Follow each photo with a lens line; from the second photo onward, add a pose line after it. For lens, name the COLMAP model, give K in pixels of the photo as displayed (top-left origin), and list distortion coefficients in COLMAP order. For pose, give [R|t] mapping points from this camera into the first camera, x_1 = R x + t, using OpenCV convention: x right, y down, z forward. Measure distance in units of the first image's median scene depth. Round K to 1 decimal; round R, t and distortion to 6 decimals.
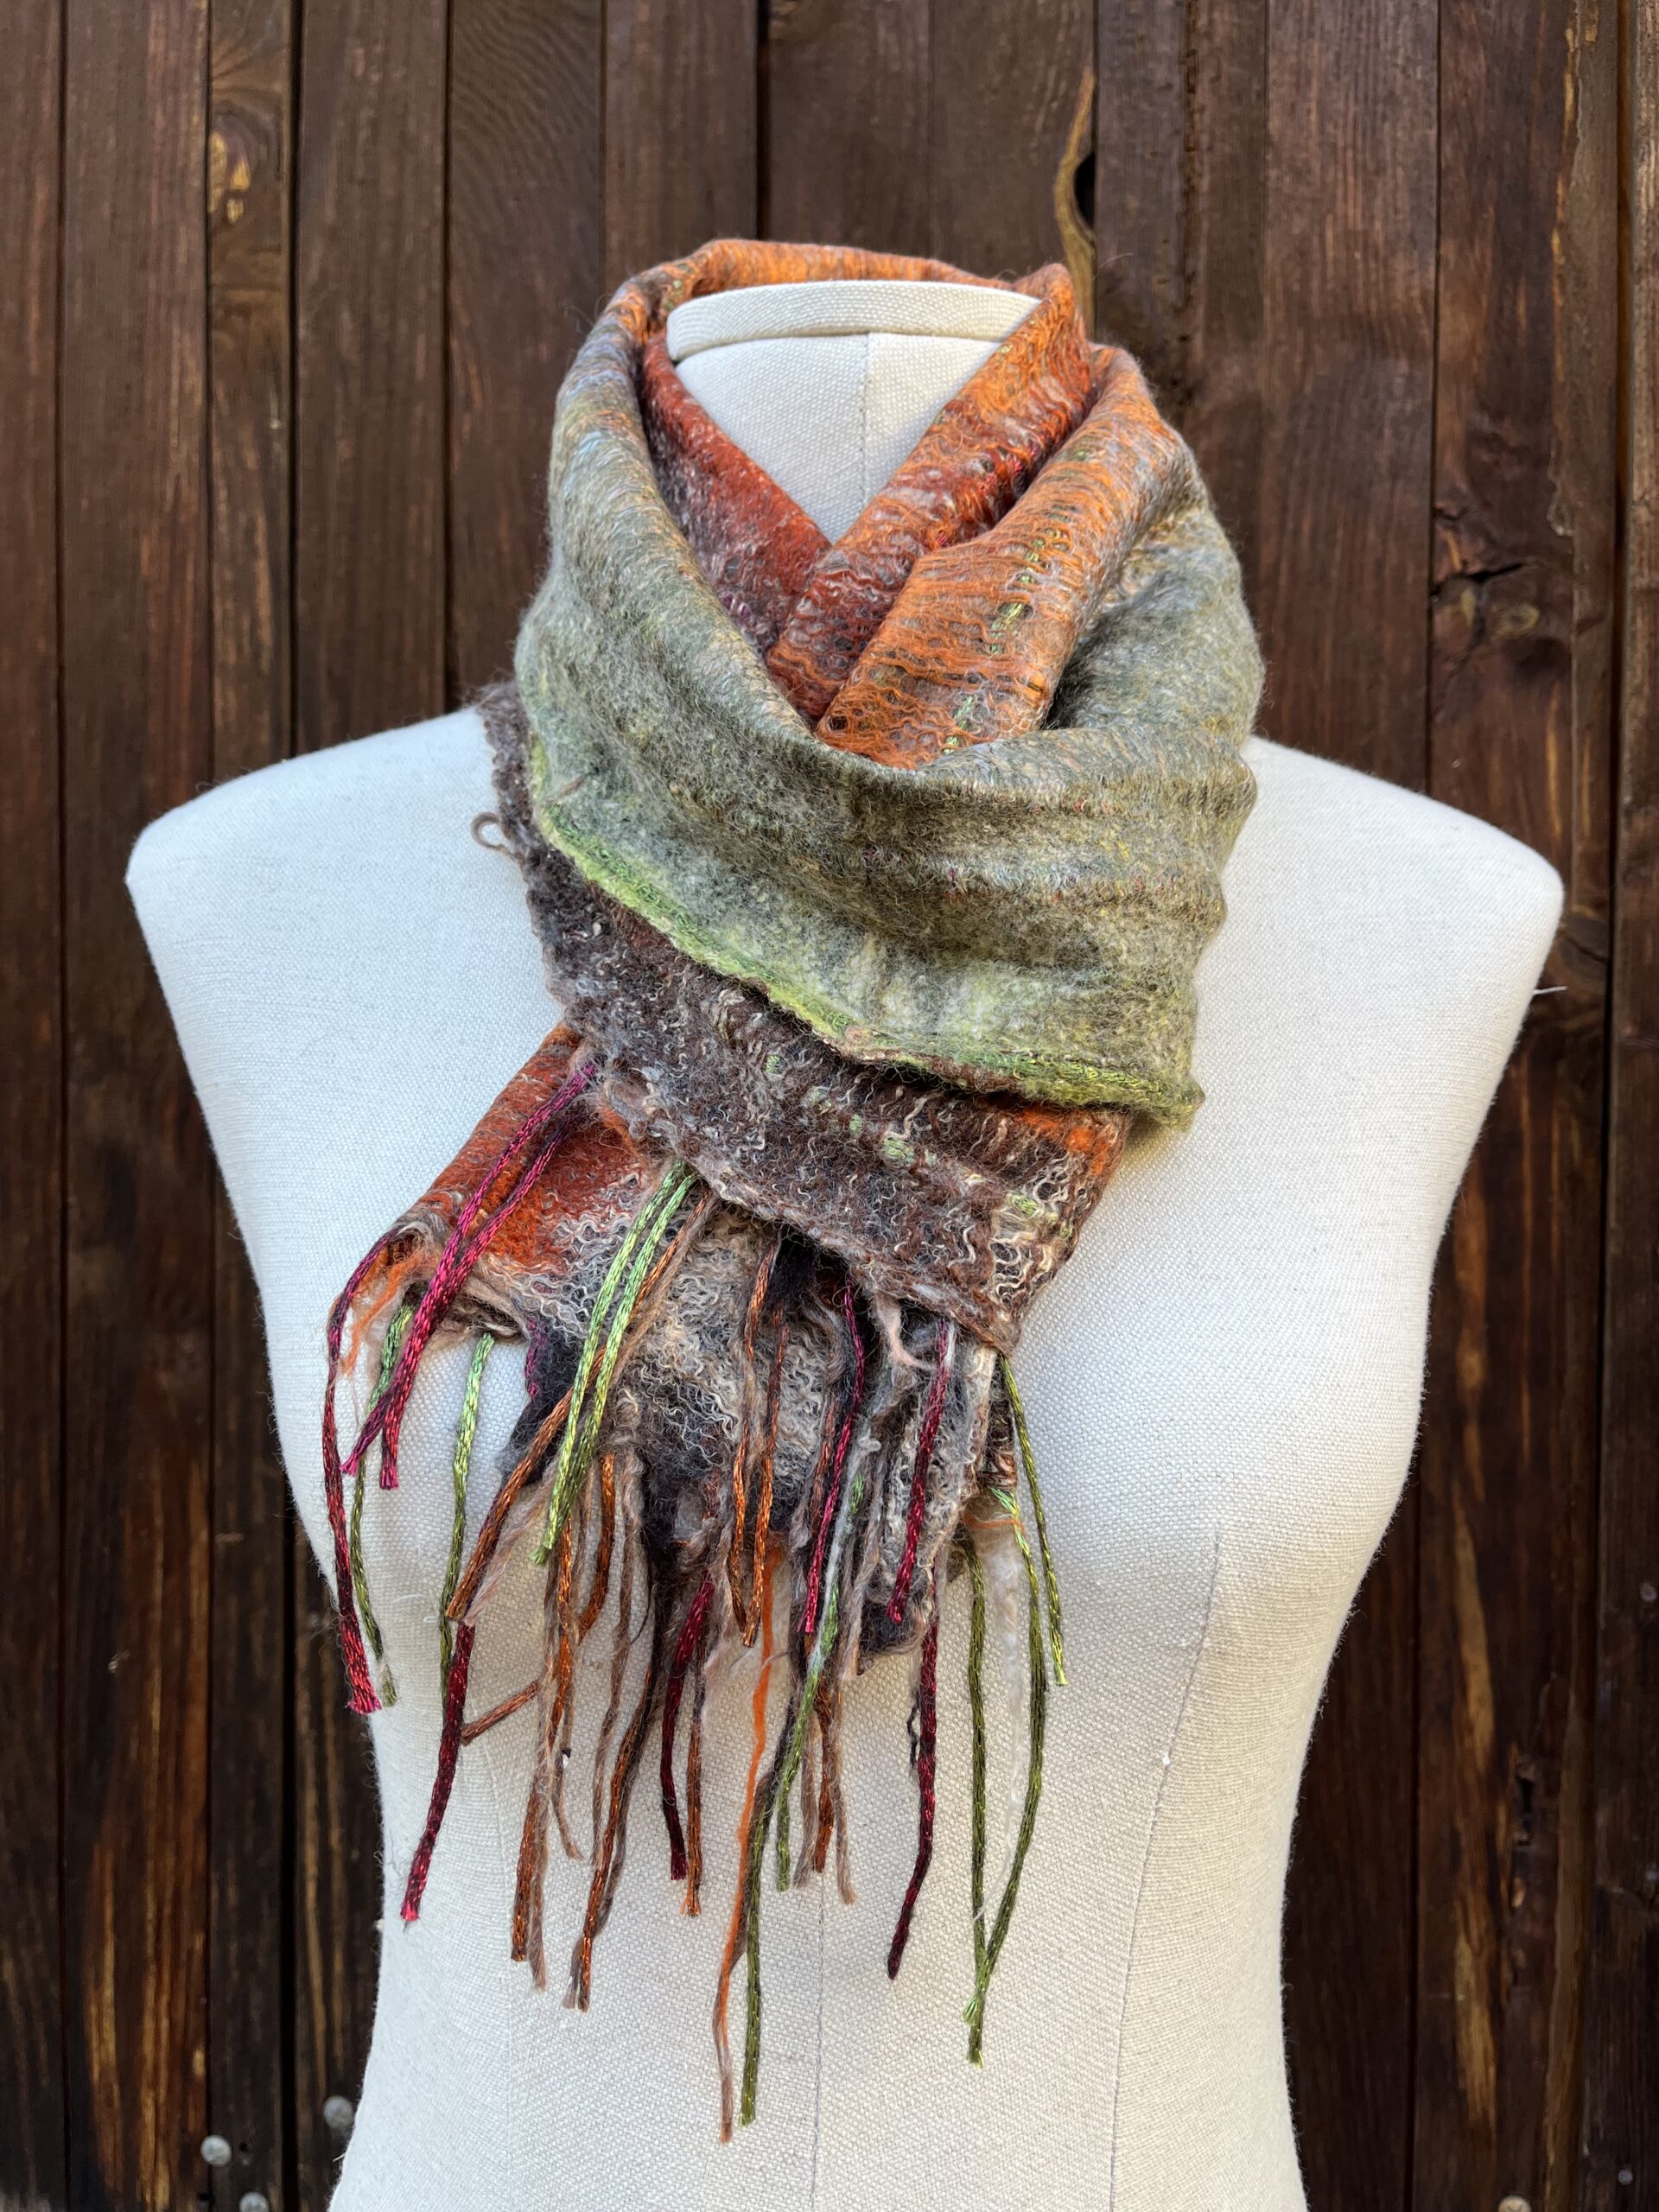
lens RADIAL K [[1697.2, 0, 848.9], [0, 1697.2, 1133.1], [0, 0, 1]] dist [0.090569, -0.130762]
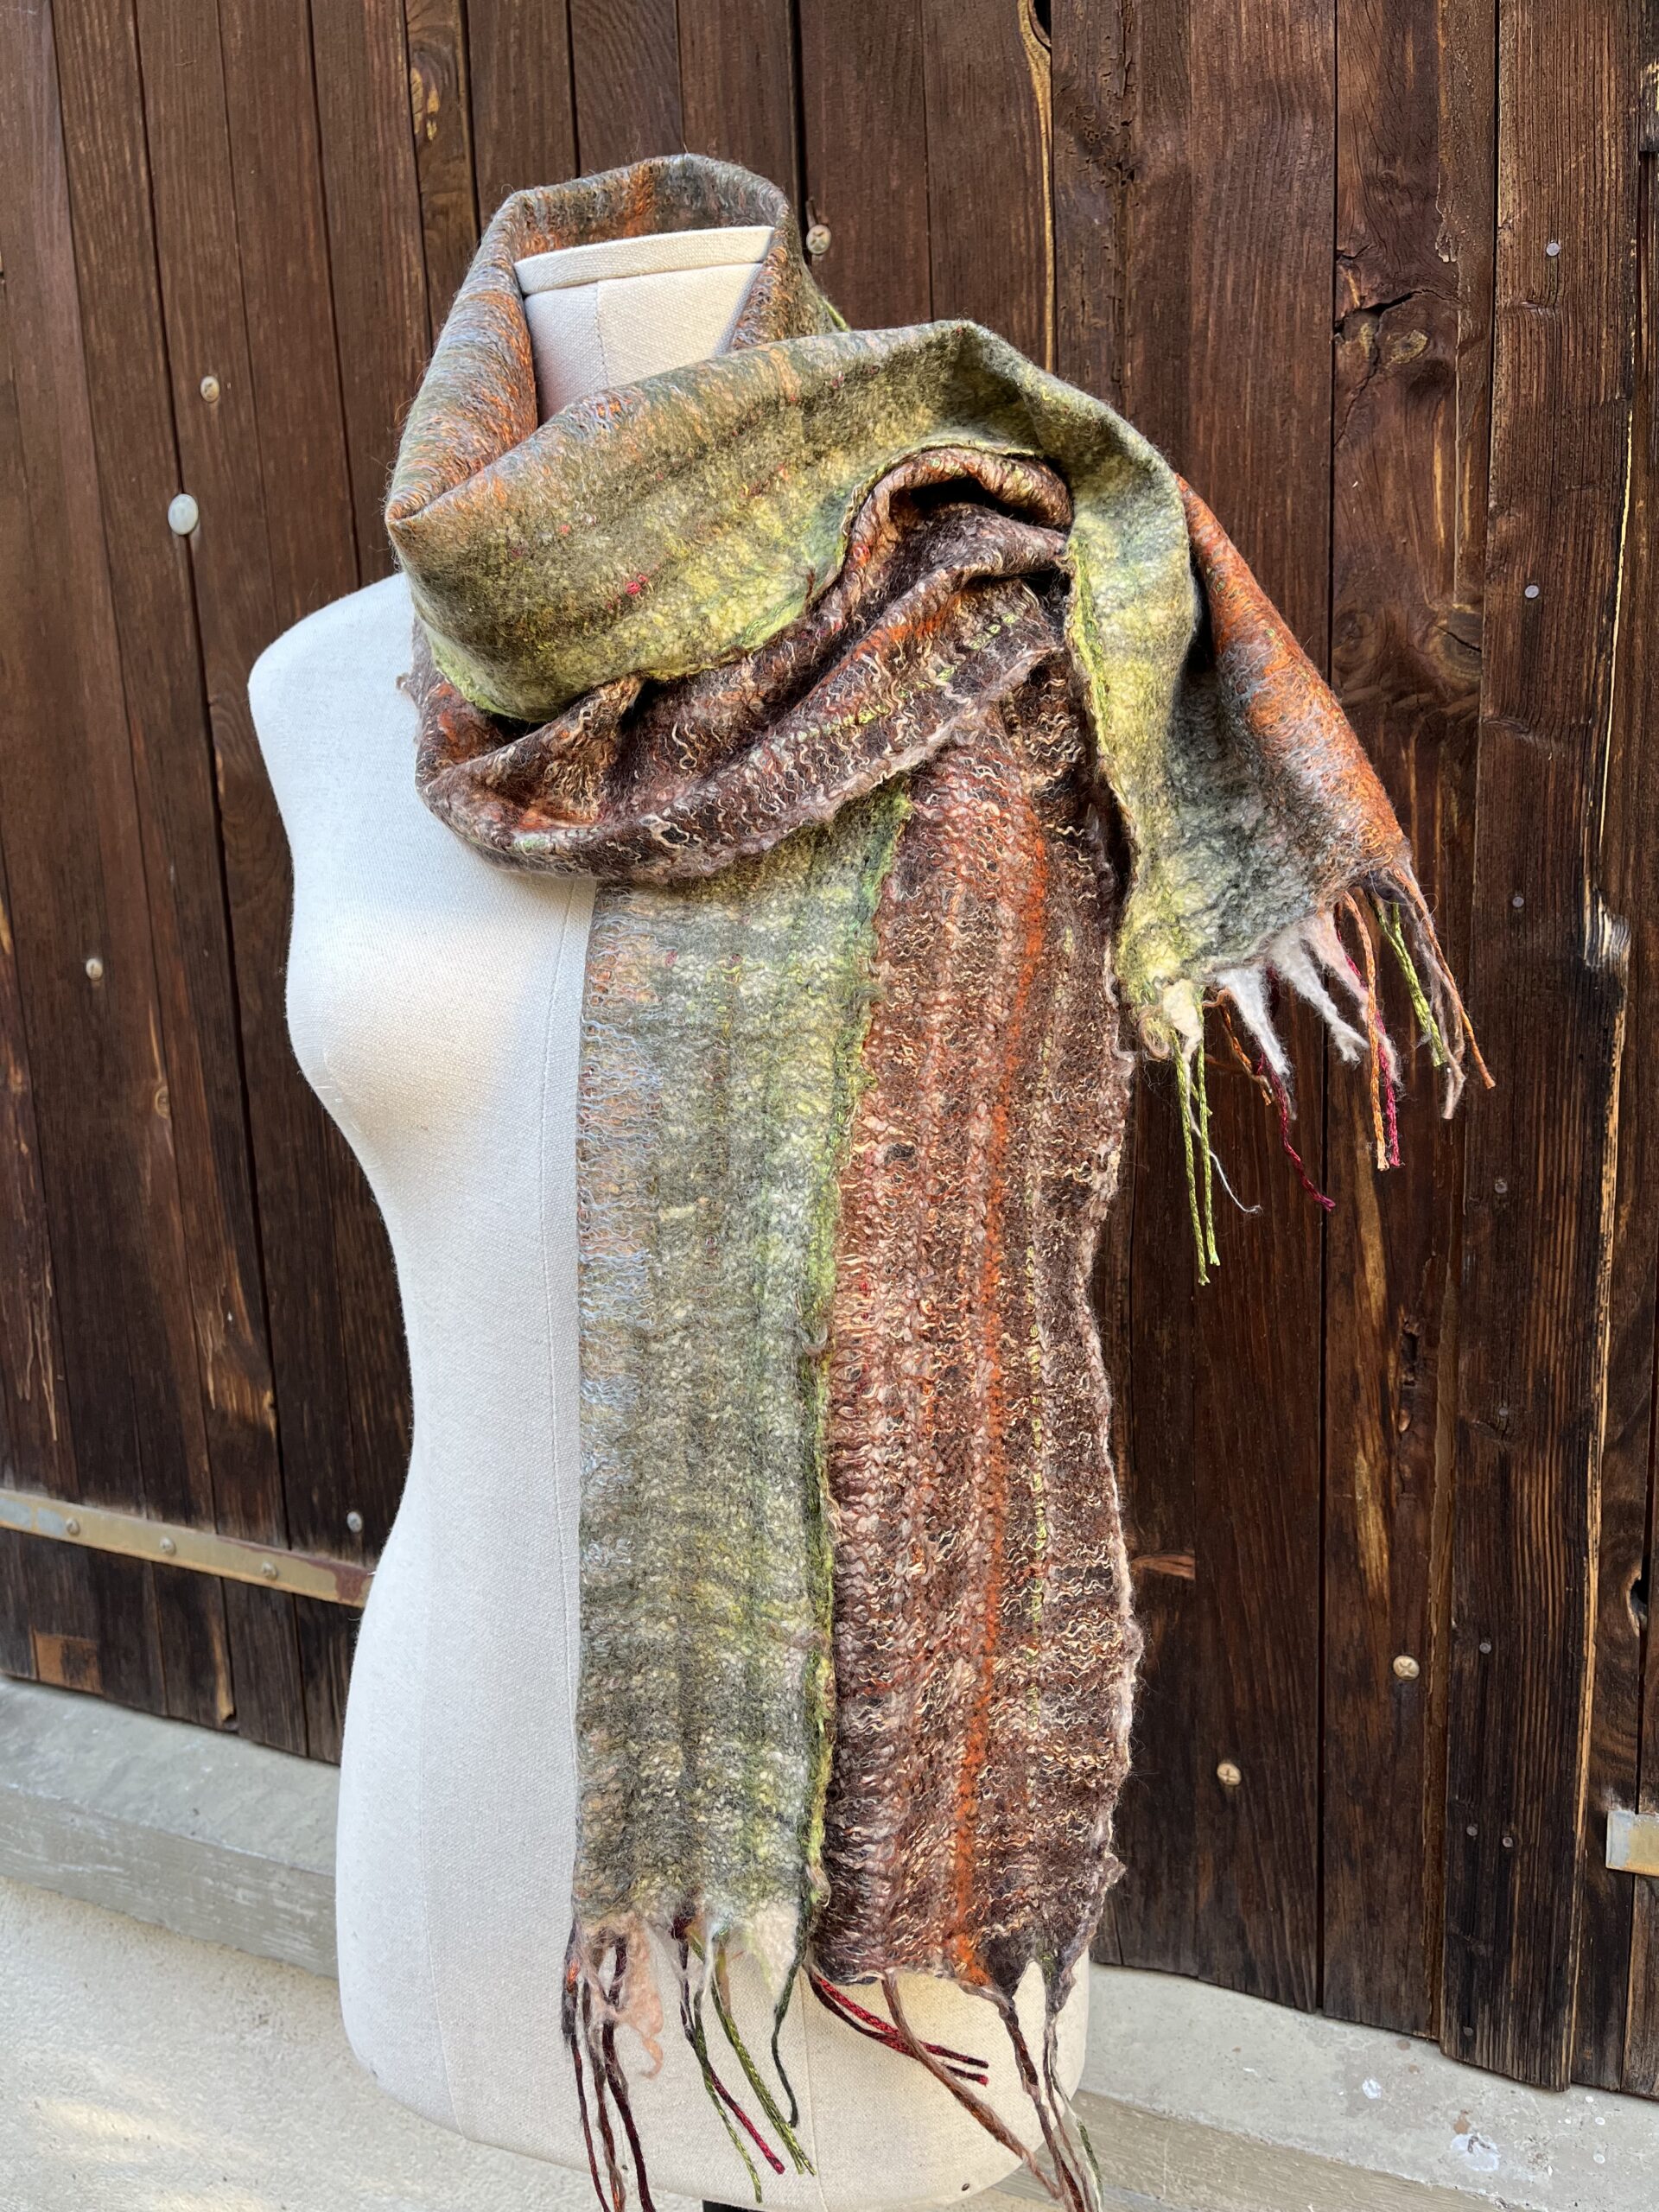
lens RADIAL K [[1697.2, 0, 844.3], [0, 1697.2, 1122.2], [0, 0, 1]] dist [0.090569, -0.130762]
pose [[0.945897, 0.016446, -0.324049, 0.401685], [0.037084, 0.986690, 0.158325, 0.013315], [0.322340, -0.161777, 0.932698, -0.258299]]
